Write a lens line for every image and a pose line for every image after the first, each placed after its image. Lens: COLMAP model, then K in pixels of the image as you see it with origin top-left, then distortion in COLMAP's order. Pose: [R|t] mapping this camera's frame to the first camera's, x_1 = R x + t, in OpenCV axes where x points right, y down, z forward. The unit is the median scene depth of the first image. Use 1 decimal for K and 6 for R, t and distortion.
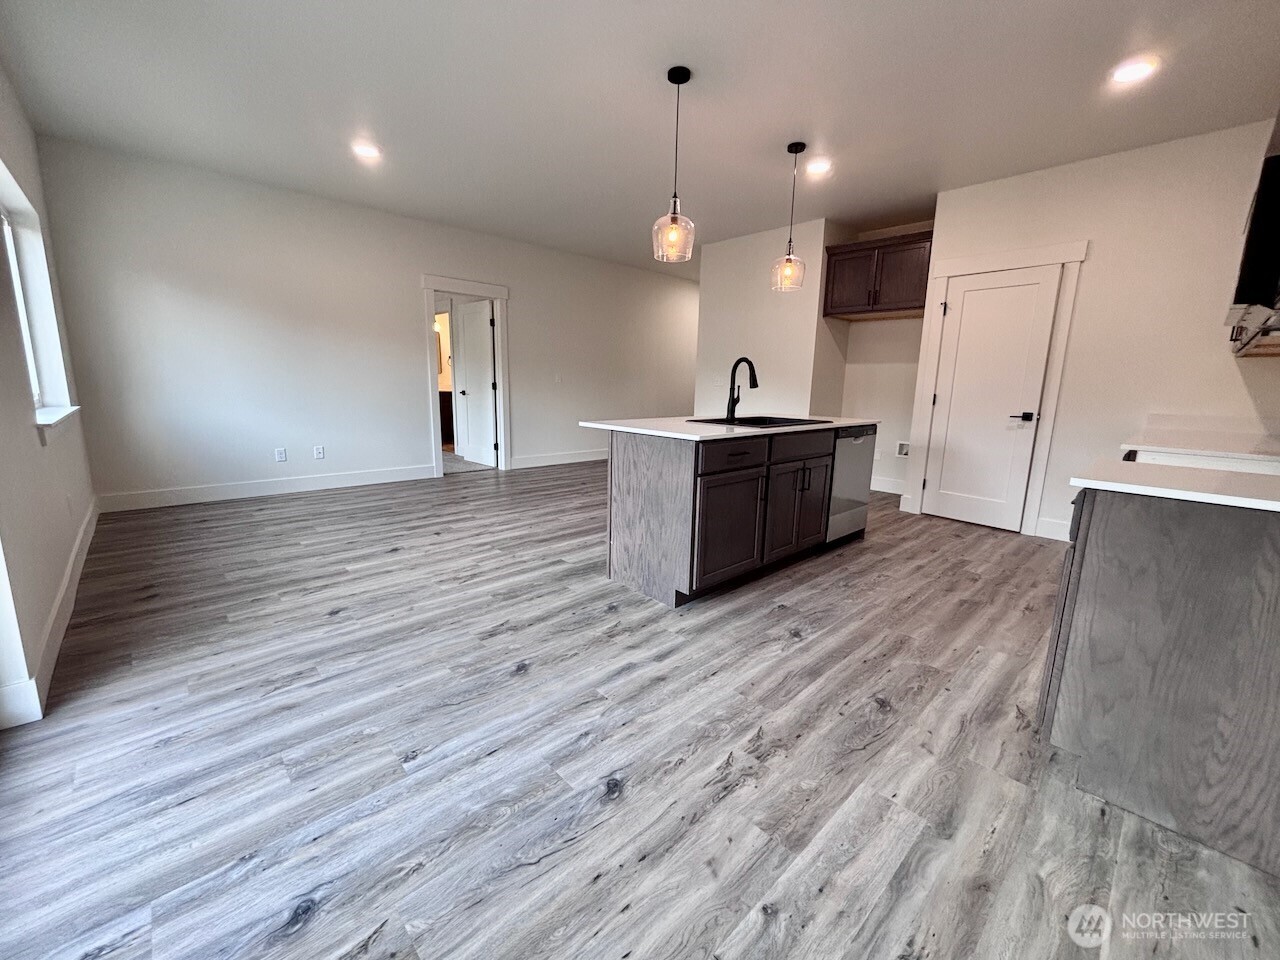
lens RADIAL K [[517.7, 0, 640.3], [0, 517.7, 478.0], [0, 0, 1]] dist [0.002485, -0.000519]
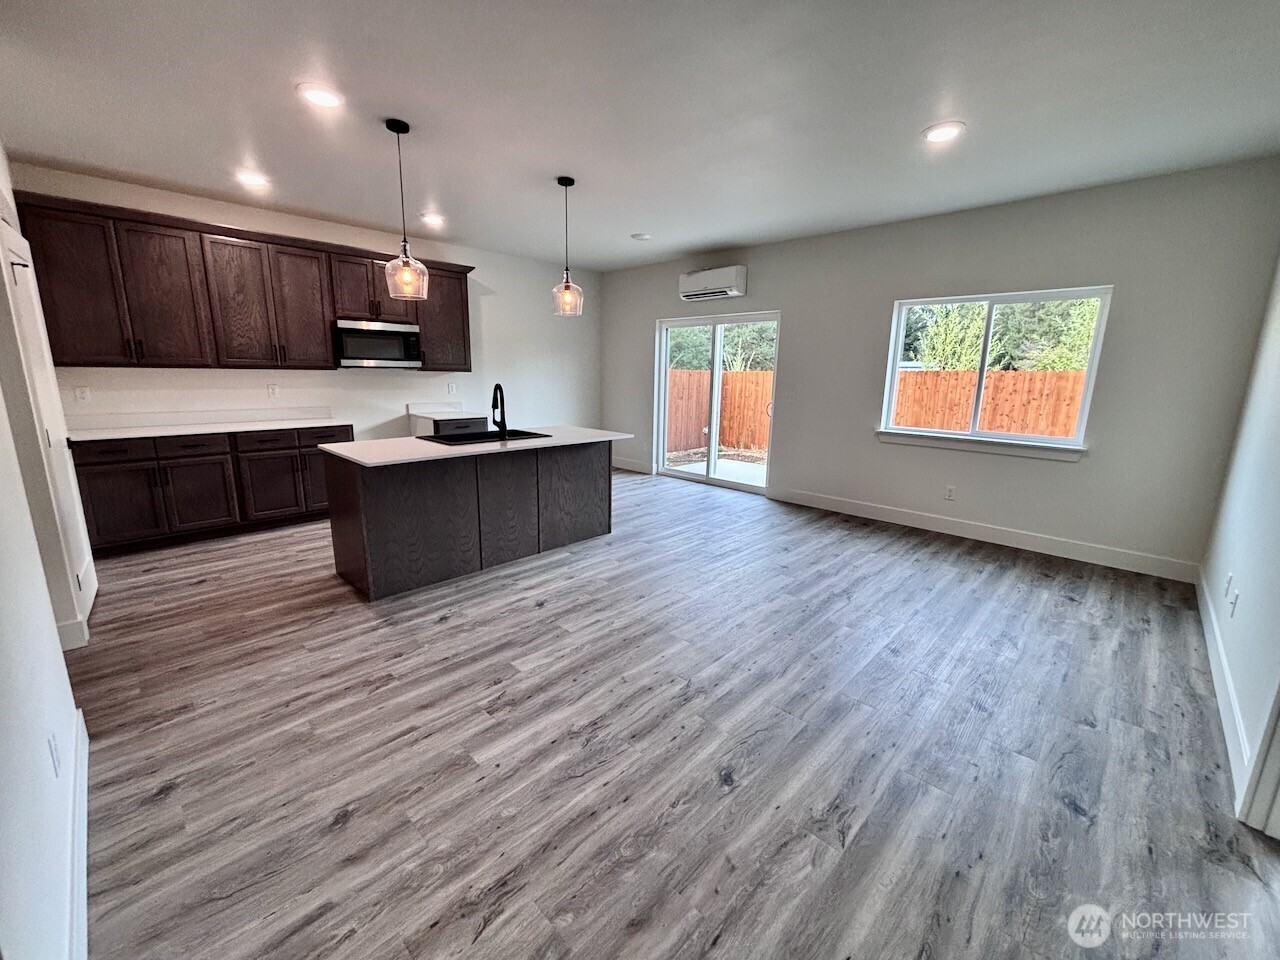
lens RADIAL K [[517.7, 0, 639.5], [0, 517.7, 479.1], [0, 0, 1]] dist [0.002485, -0.000519]
pose [[-0.998271, -0.028824, -0.051222, -0.058737], [-0.046106, 0.924534, 0.378301, -0.475305], [0.036452, 0.380008, -0.924265, 2.102099]]
